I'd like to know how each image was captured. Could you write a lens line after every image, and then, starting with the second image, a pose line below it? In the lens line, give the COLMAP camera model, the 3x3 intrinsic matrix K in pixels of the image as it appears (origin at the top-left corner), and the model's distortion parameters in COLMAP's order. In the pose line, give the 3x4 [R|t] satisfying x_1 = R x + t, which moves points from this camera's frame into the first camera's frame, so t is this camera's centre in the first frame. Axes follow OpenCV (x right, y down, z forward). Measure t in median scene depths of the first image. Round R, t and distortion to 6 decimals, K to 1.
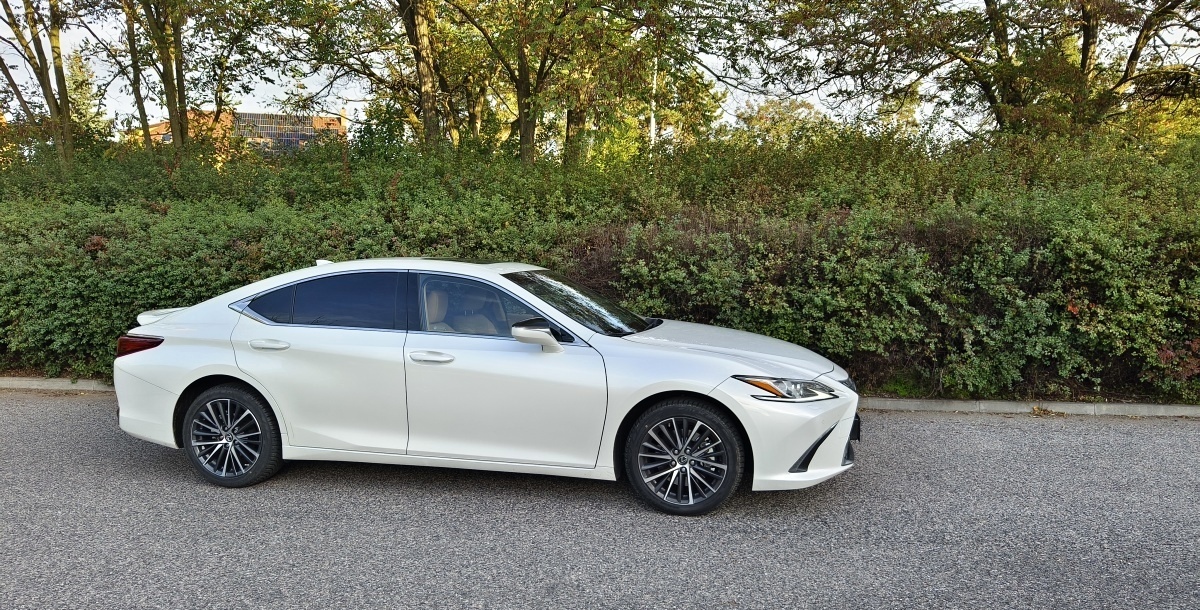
lens RADIAL K [[762.9, 0, 599.9], [0, 762.9, 306.4], [0, 0, 1]] dist [0.047893, 0.000398]
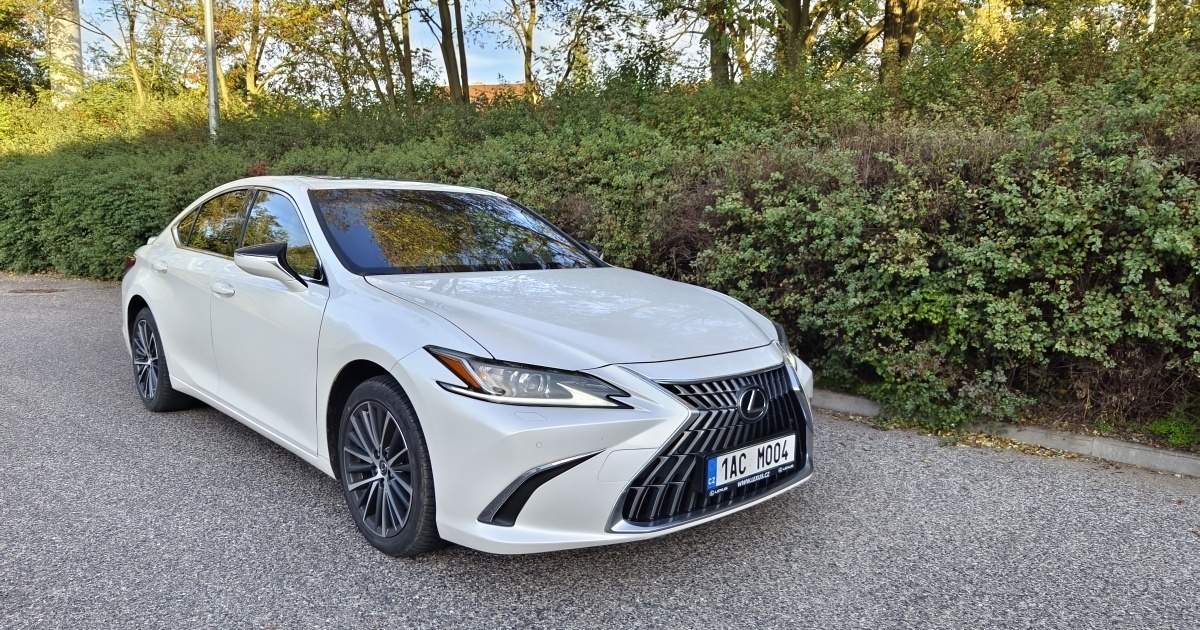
lens RADIAL K [[794.6, 0, 609.8], [0, 794.6, 313.0], [0, 0, 1]] dist [0.003922, 0.000250]
pose [[0.817878, 0.076892, -0.570231, 0.646980], [-0.051845, 0.996848, 0.060058, 0.018177], [0.573052, -0.019556, 0.819286, 0.557101]]
